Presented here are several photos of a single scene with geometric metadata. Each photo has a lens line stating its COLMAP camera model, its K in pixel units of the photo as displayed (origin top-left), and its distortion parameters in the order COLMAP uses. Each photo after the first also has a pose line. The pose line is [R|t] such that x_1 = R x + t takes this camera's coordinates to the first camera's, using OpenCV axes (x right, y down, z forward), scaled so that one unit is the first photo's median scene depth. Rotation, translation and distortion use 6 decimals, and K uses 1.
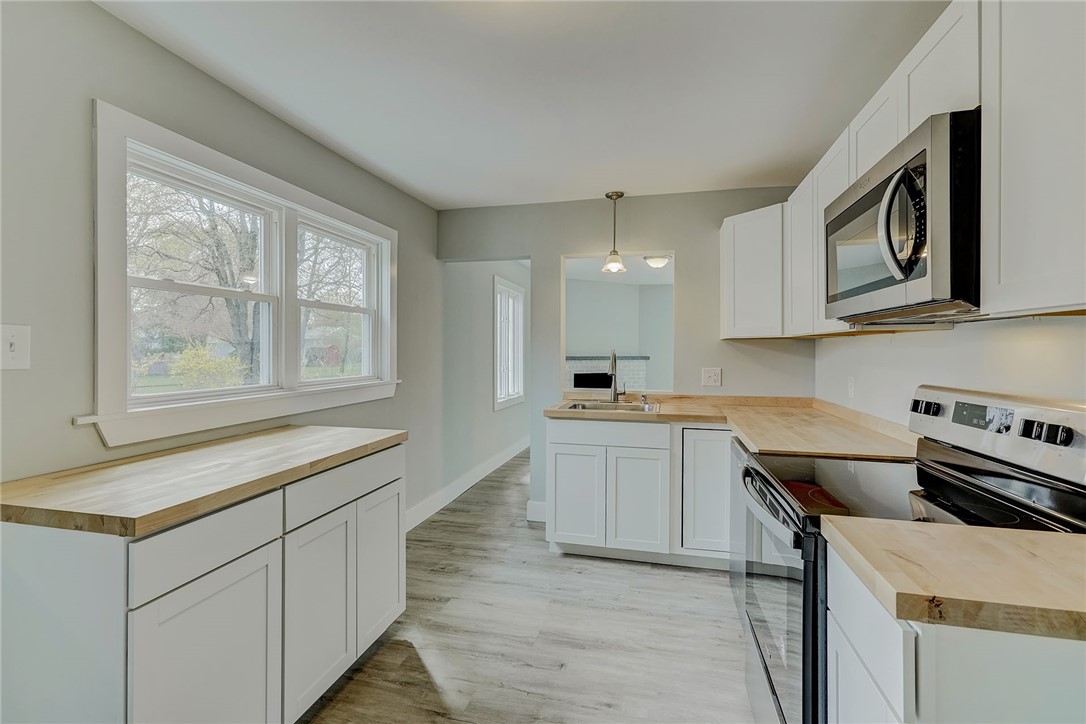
lens RADIAL K [[492.3, 0, 534.2], [0, 492.3, 351.3], [0, 0, 1]] dist [0.001971, 0.001505]
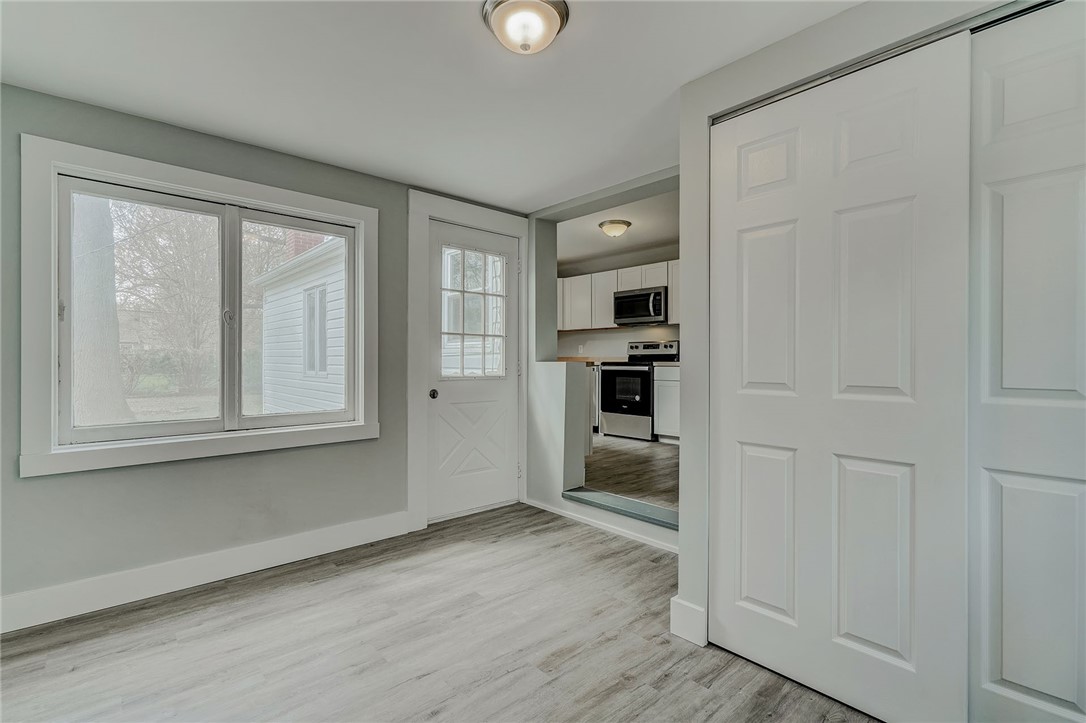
lens RADIAL K [[492.3, 0, 533.7], [0, 492.3, 362.1], [0, 0, 1]] dist [0.001971, 0.001505]
pose [[0.557351, -0.001445, 0.830276, -1.952855], [-0.000554, 0.999998, 0.002113, 0.148837], [-0.830277, -0.001638, 0.557349, -0.359745]]
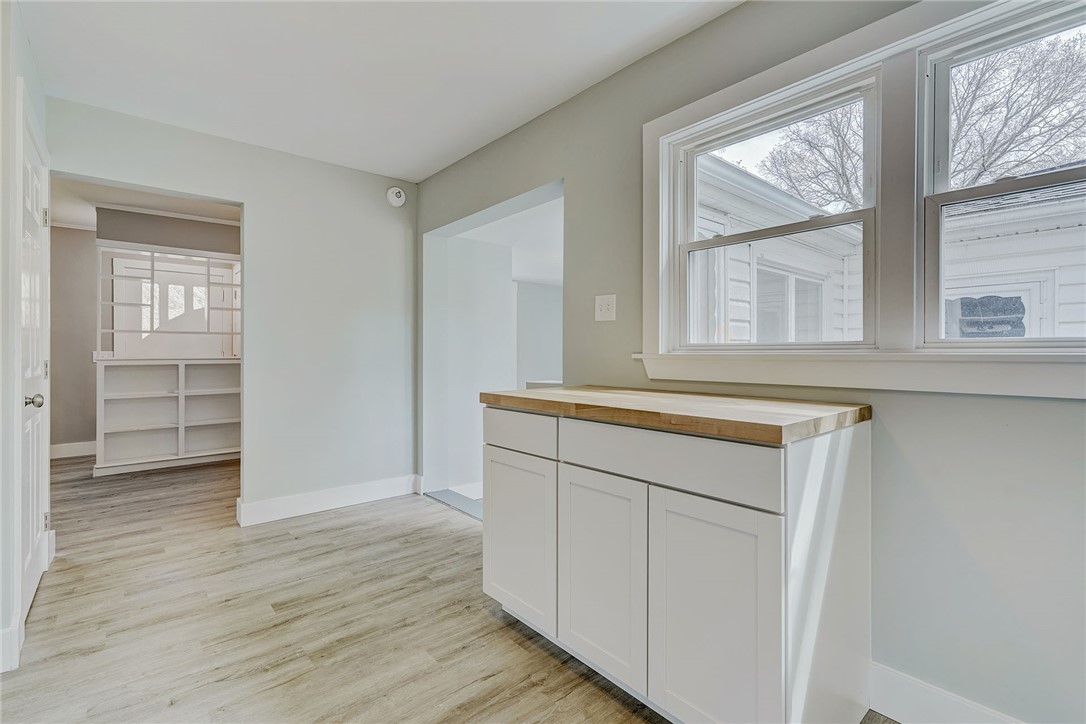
lens RADIAL K [[492.3, 0, 540.7], [0, 492.3, 355.7], [0, 0, 1]] dist [0.001971, 0.001505]
pose [[-0.570318, -0.000490, -0.821424, 0.264177], [-0.007230, 0.999964, 0.004423, 0.084675], [0.821392, 0.008461, -0.570301, 1.005481]]
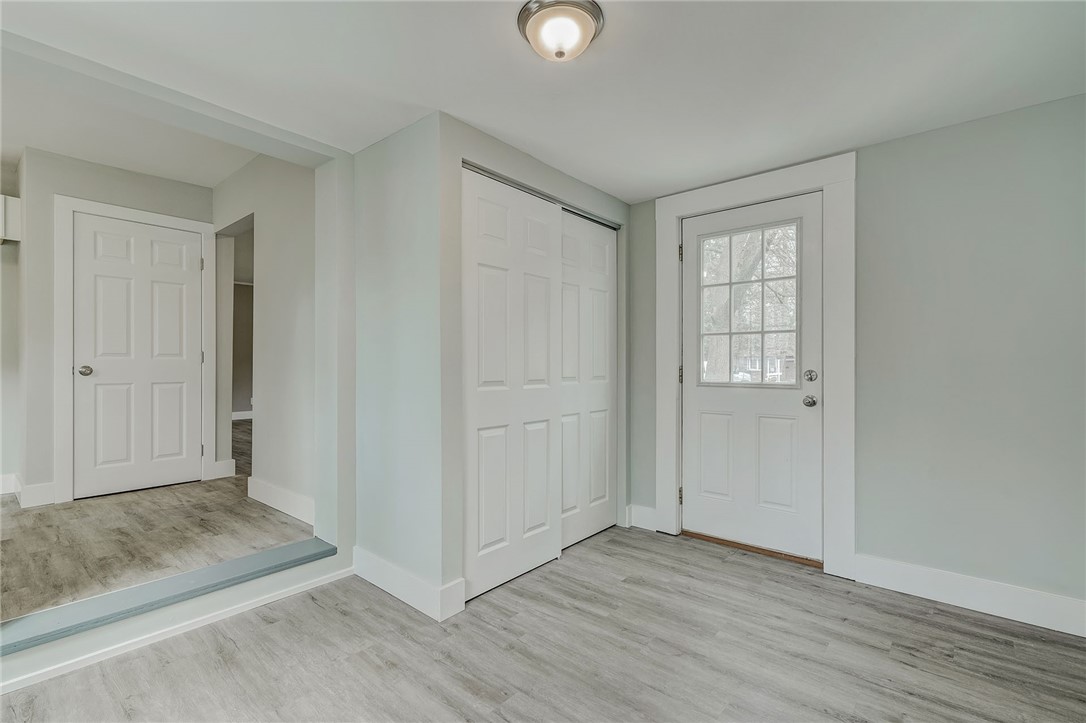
lens RADIAL K [[492.3, 0, 536.9], [0, 492.3, 366.3], [0, 0, 1]] dist [0.001971, 0.001505]
pose [[-0.896079, -0.001295, 0.443893, -1.689795], [0.001175, 0.999985, 0.005291, 0.145516], [-0.443893, 0.005263, -0.896064, 0.584233]]
